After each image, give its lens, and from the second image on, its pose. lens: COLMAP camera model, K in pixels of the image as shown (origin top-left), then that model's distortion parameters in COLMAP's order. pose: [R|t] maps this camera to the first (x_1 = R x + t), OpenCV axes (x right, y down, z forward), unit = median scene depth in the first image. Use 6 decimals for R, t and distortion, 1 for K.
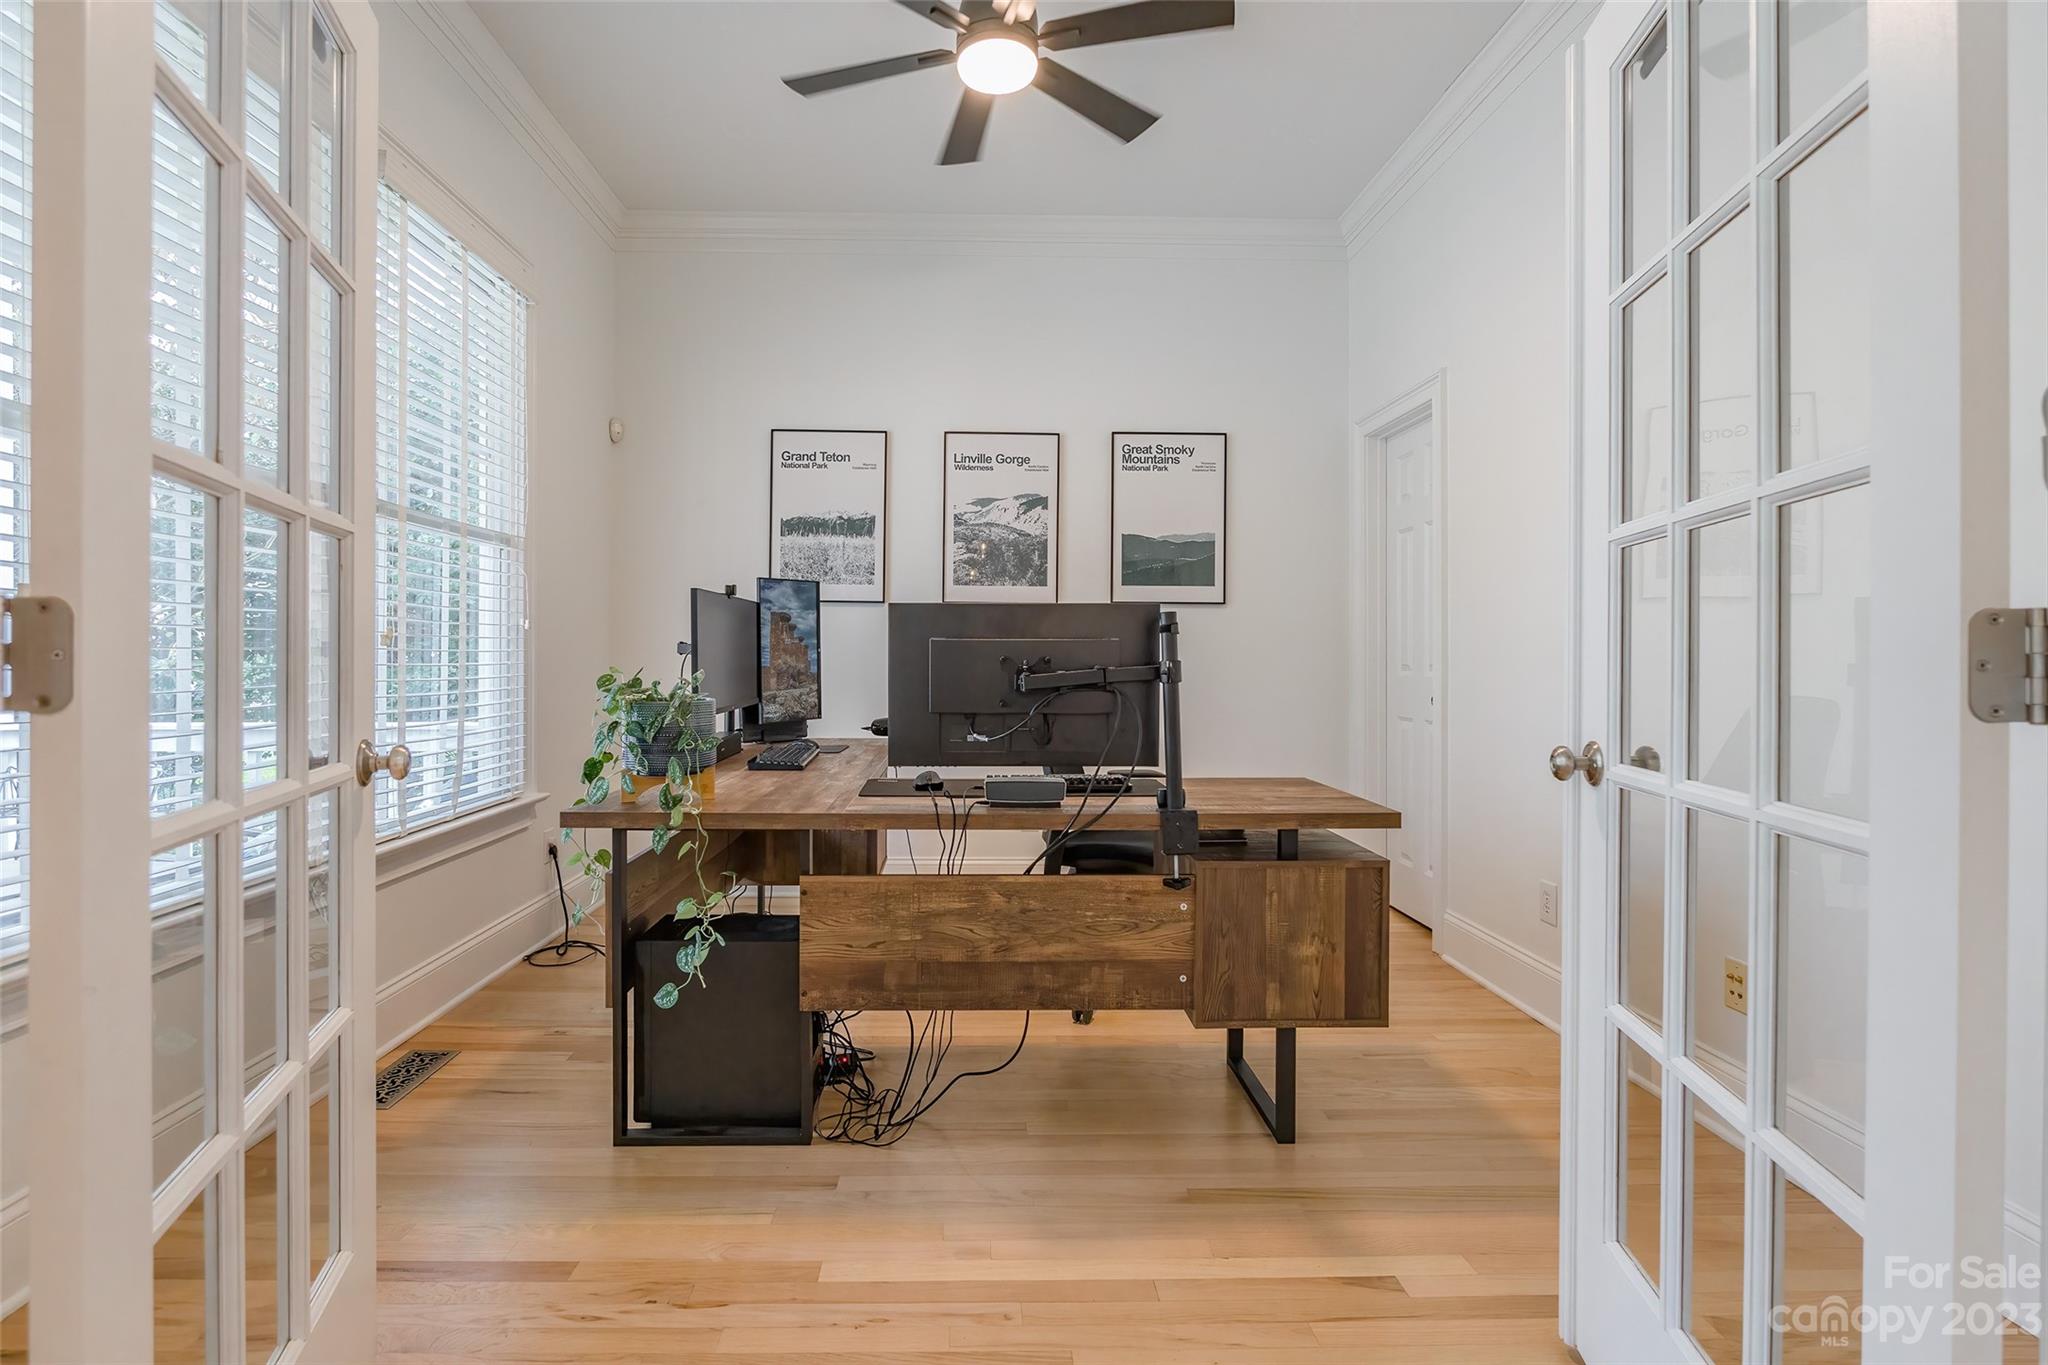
lens RADIAL K [[951.3, 0, 1024.1], [0, 951.3, 653.4], [0, 0, 1]] dist [-0.001101, -0.000608]
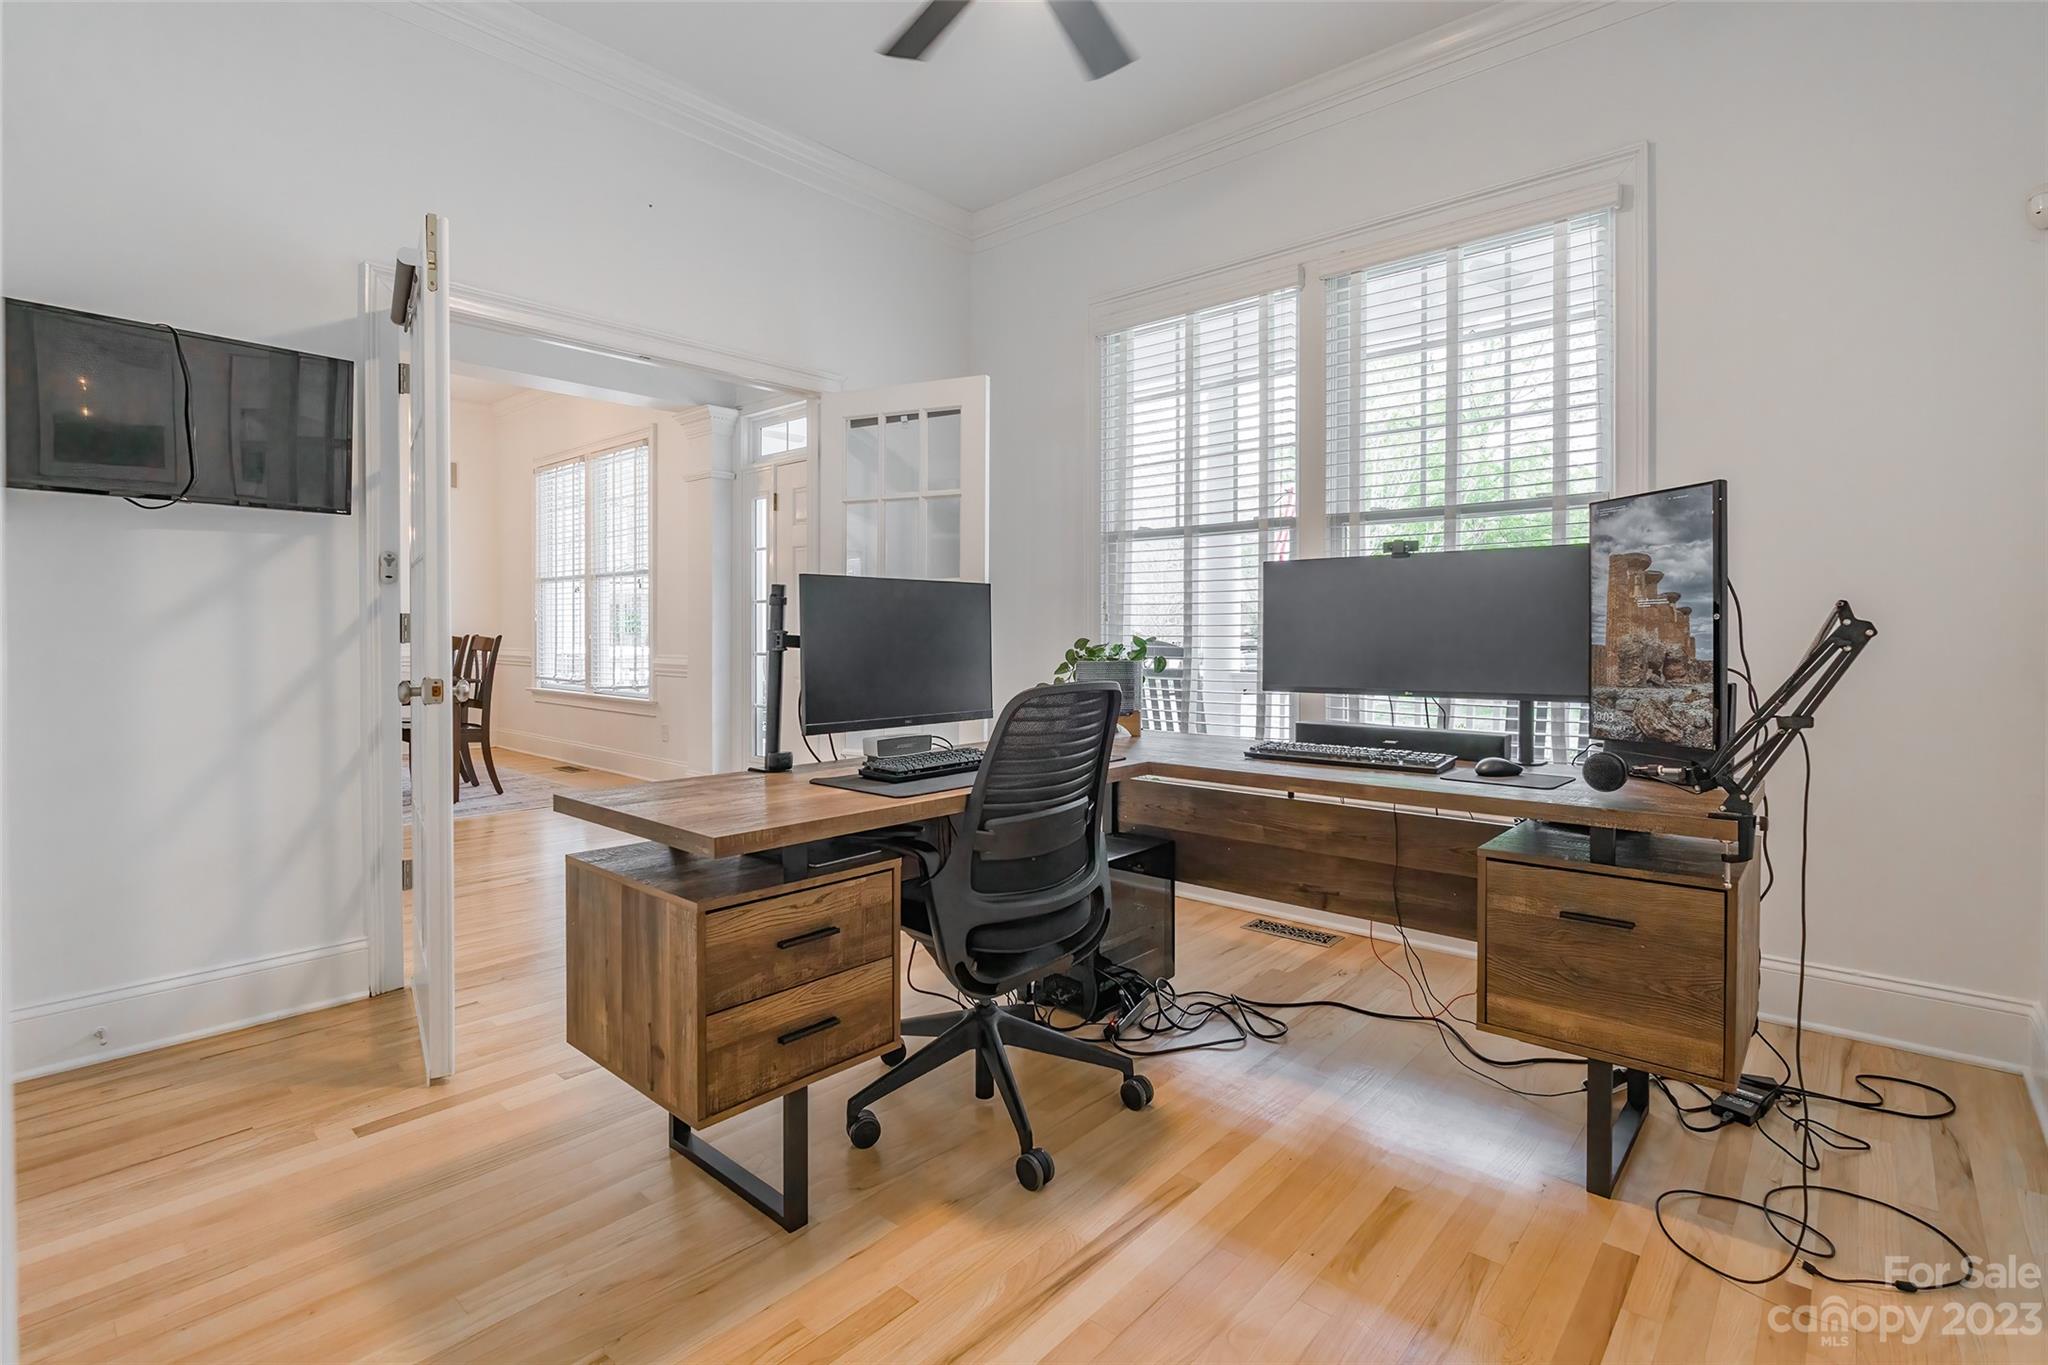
lens RADIAL K [[951.3, 0, 1024.1], [0, 951.3, 653.4], [0, 0, 1]] dist [-0.001101, -0.000608]
pose [[-0.690487, 0.012207, -0.723242, 0.422454], [0.000529, 0.999866, 0.016370, 0.008084], [0.723345, 0.010921, -0.690401, 1.134160]]
